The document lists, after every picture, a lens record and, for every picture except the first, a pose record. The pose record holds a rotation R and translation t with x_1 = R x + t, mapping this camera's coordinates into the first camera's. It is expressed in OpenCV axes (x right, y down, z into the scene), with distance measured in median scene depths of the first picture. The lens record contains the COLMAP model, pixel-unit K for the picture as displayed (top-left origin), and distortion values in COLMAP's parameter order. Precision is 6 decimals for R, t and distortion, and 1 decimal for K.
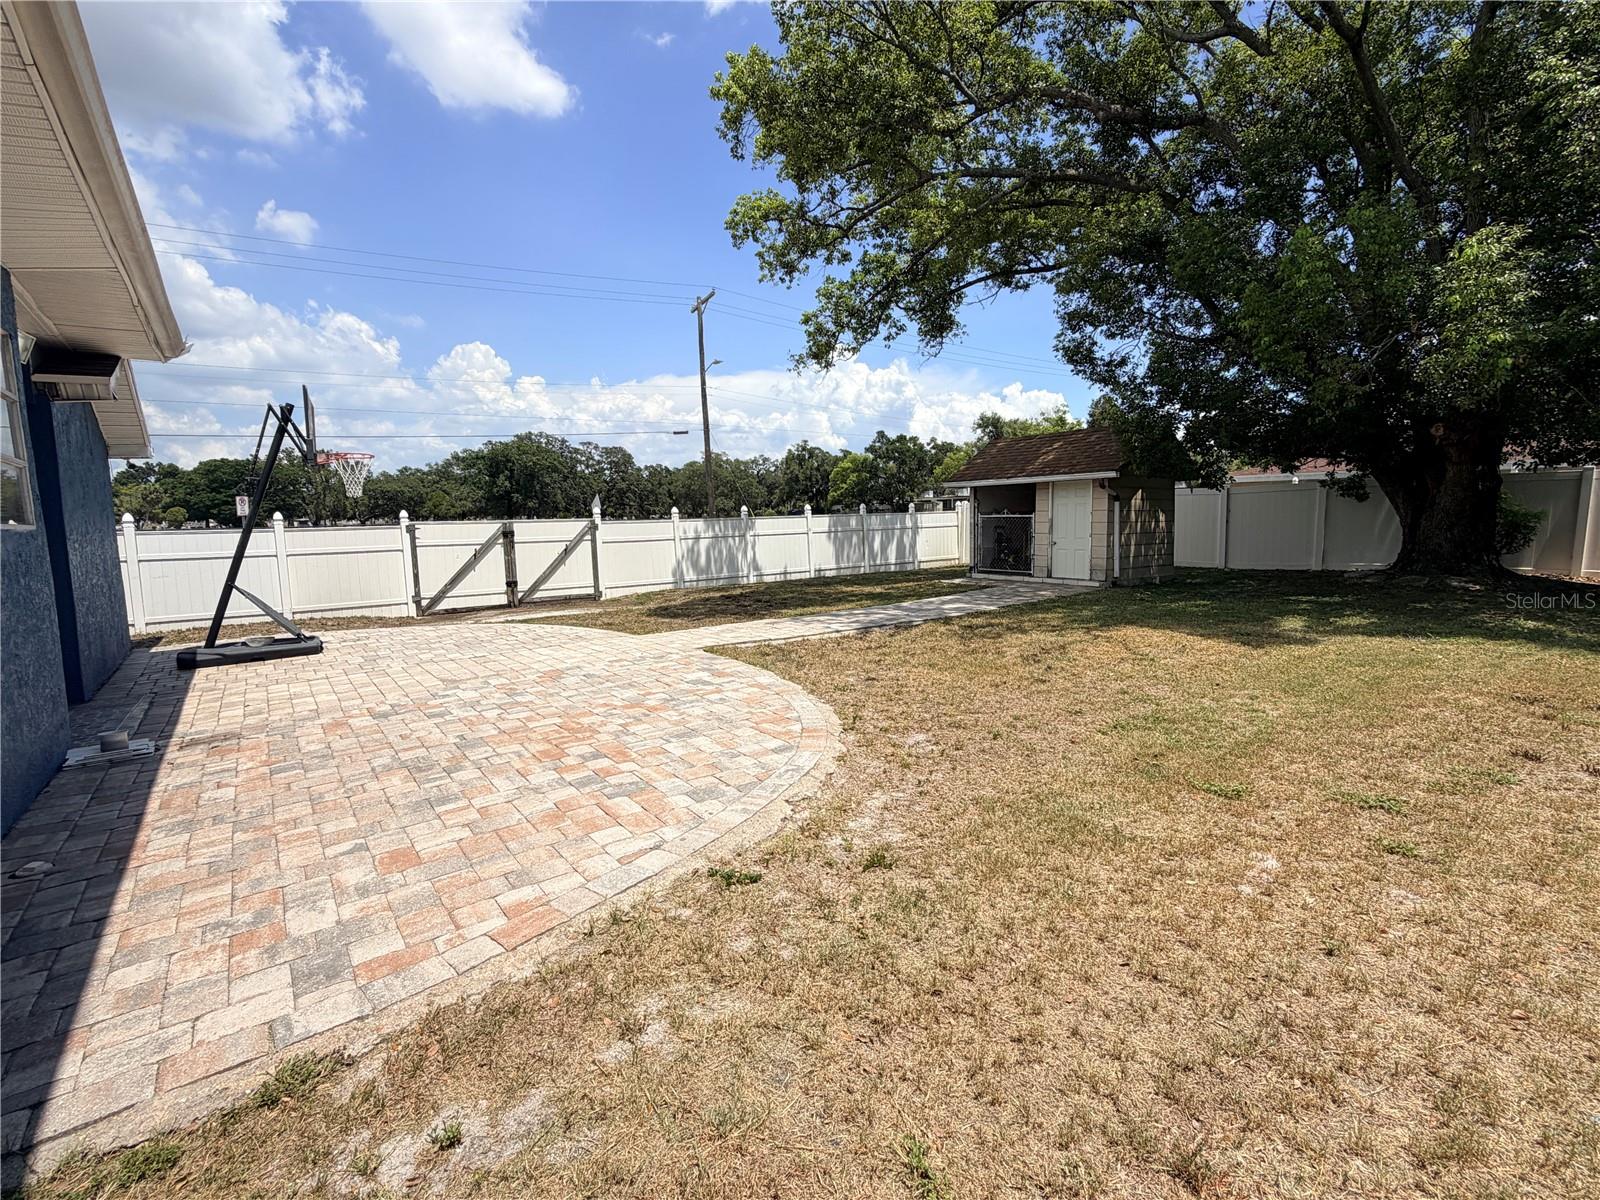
lens RADIAL K [[746.0, 0, 800.0], [0, 746.0, 600.0], [0, 0, 1]] dist [0.000677, -0.000330]
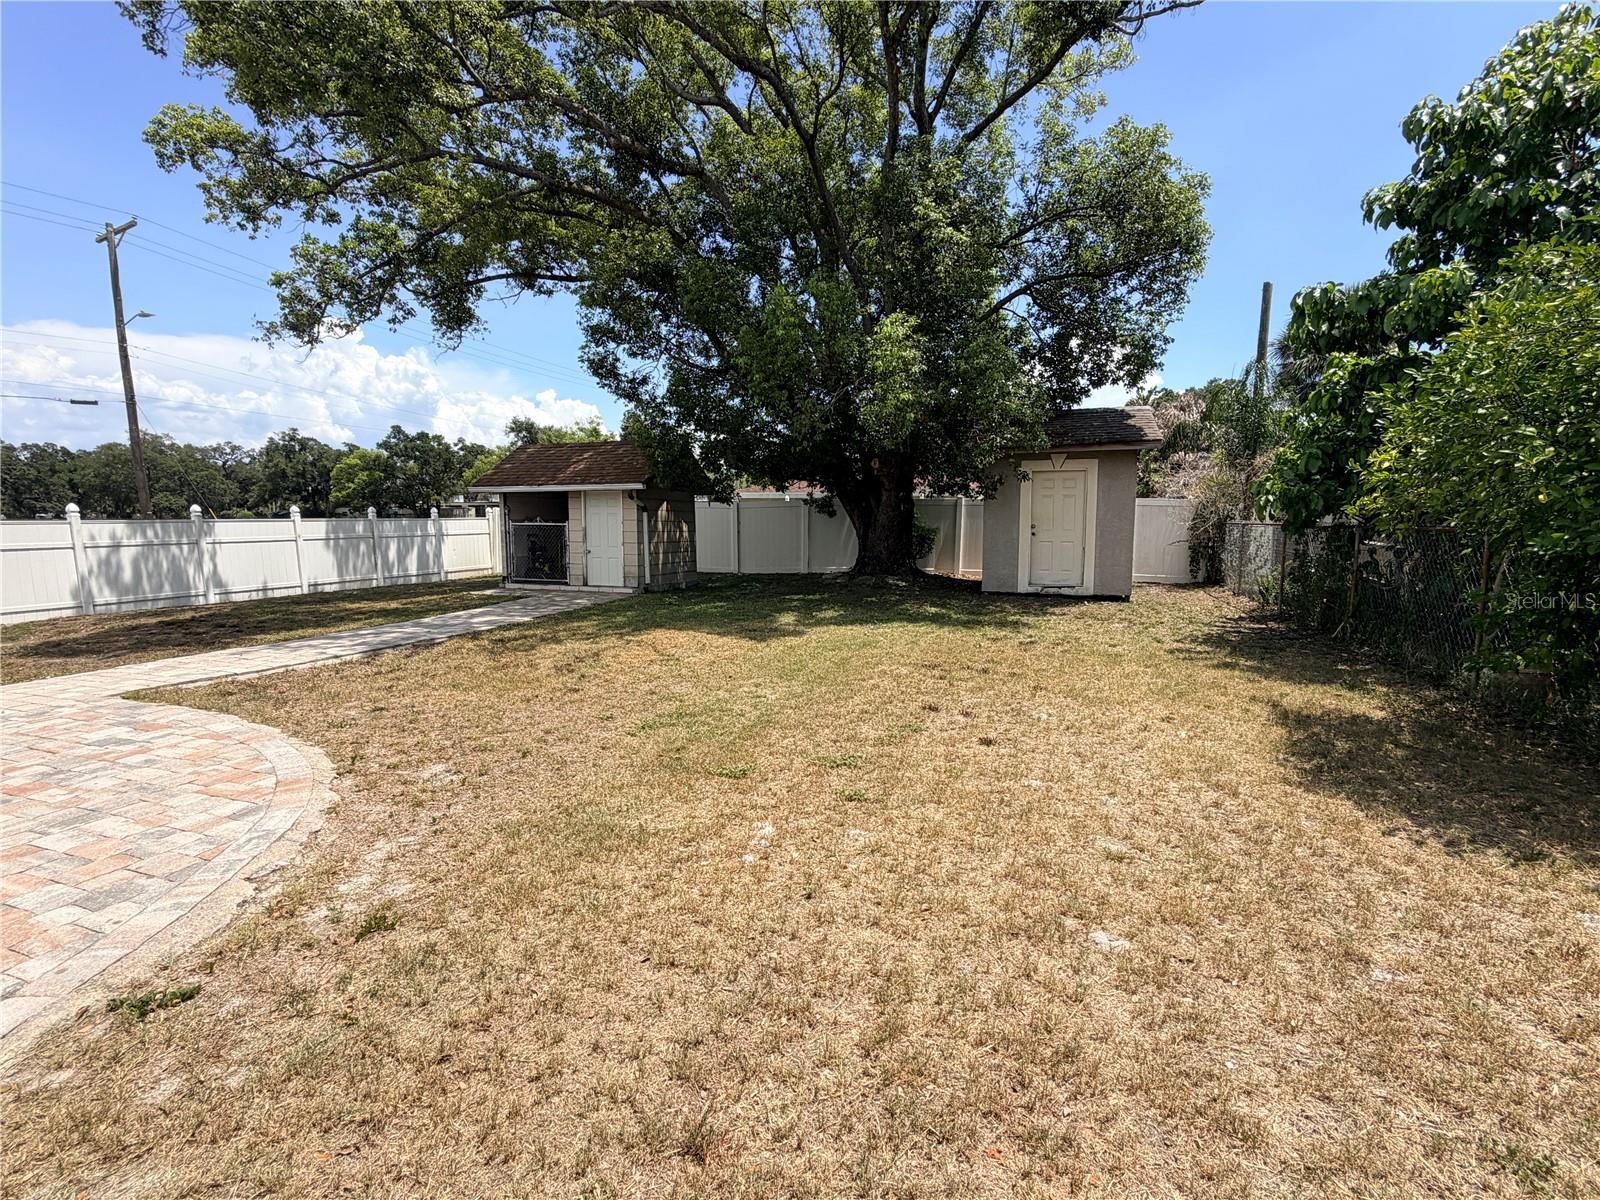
lens RADIAL K [[746.7, 0, 800.0], [0, 746.7, 600.0], [0, 0, 1]] dist [0.002392, 0.000387]
pose [[0.828131, -0.039205, 0.559162, 0.011214], [0.045468, 0.998962, 0.002702, -0.000427], [-0.558688, 0.023186, 0.829054, 0.002615]]
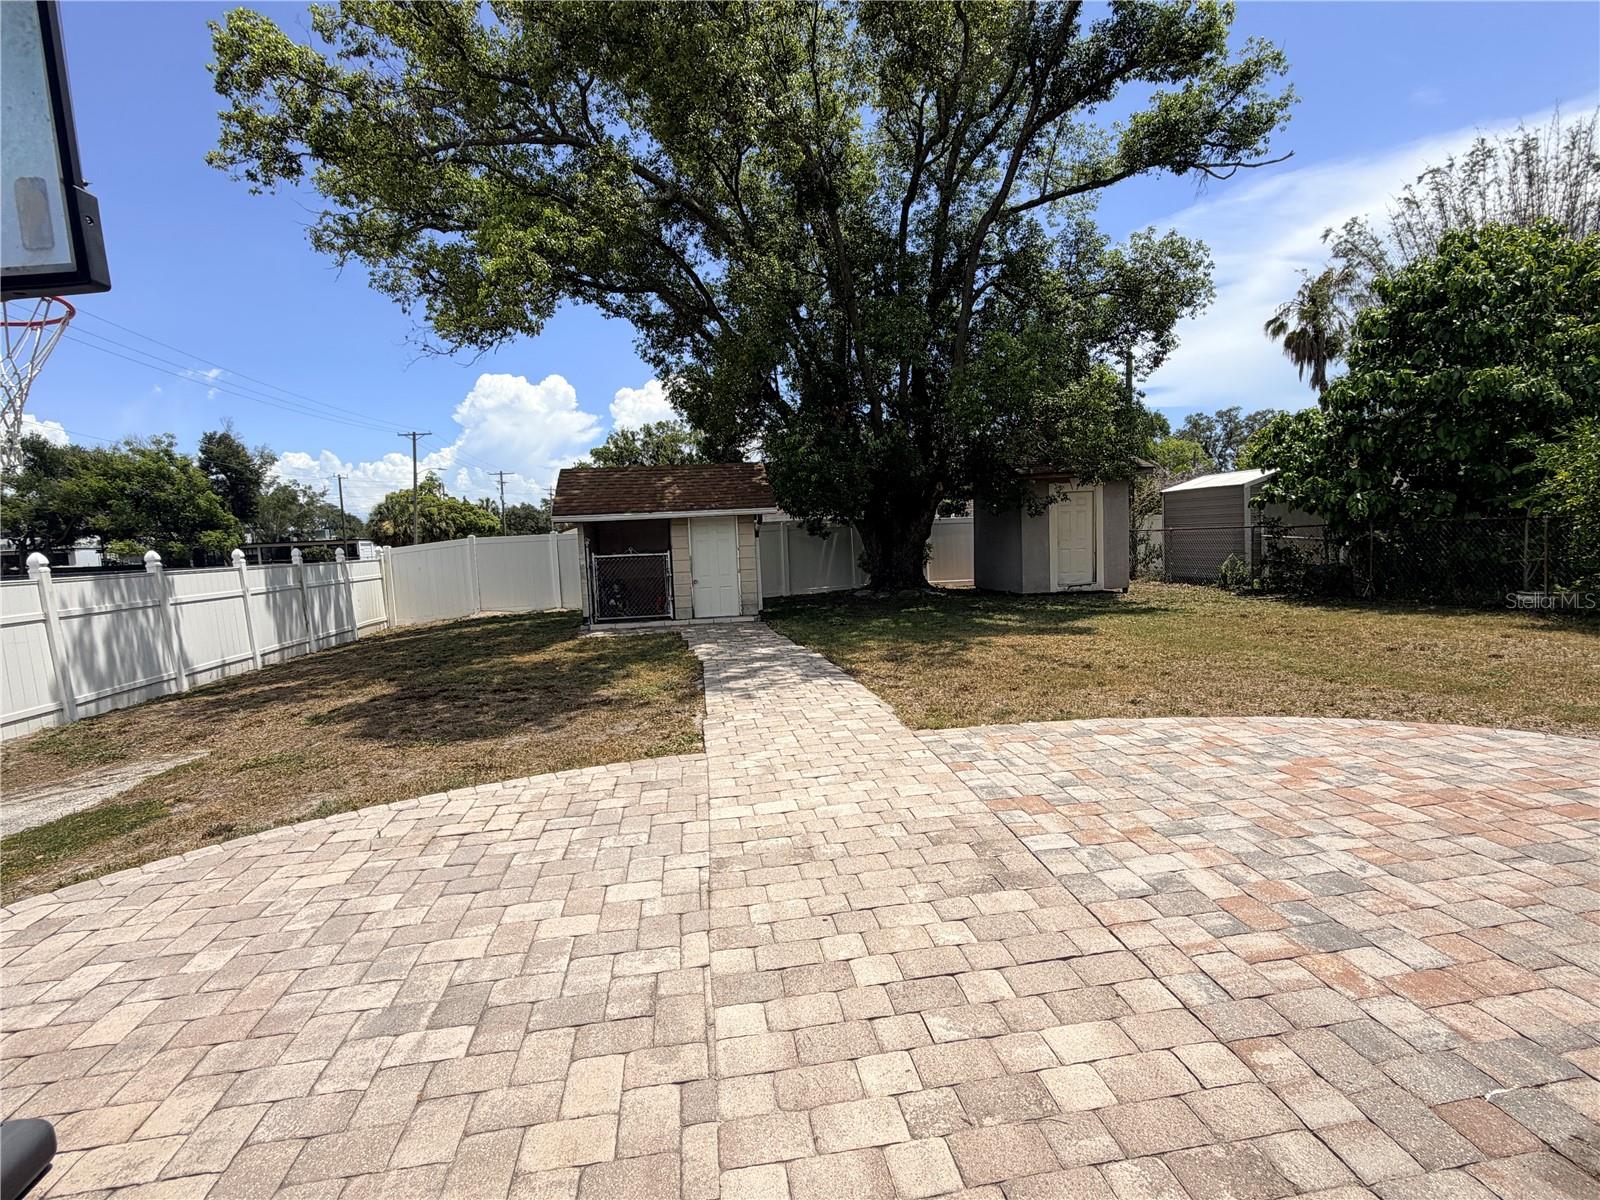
lens RADIAL K [[767.9, 0, 800.0], [0, 767.9, 600.0], [0, 0, 1]] dist [0.001918, 0.000256]
pose [[0.458638, -0.066216, 0.886153, -0.540641], [0.132370, 0.991185, 0.005555, -0.048401], [-0.878709, 0.114752, 0.463360, 0.505261]]
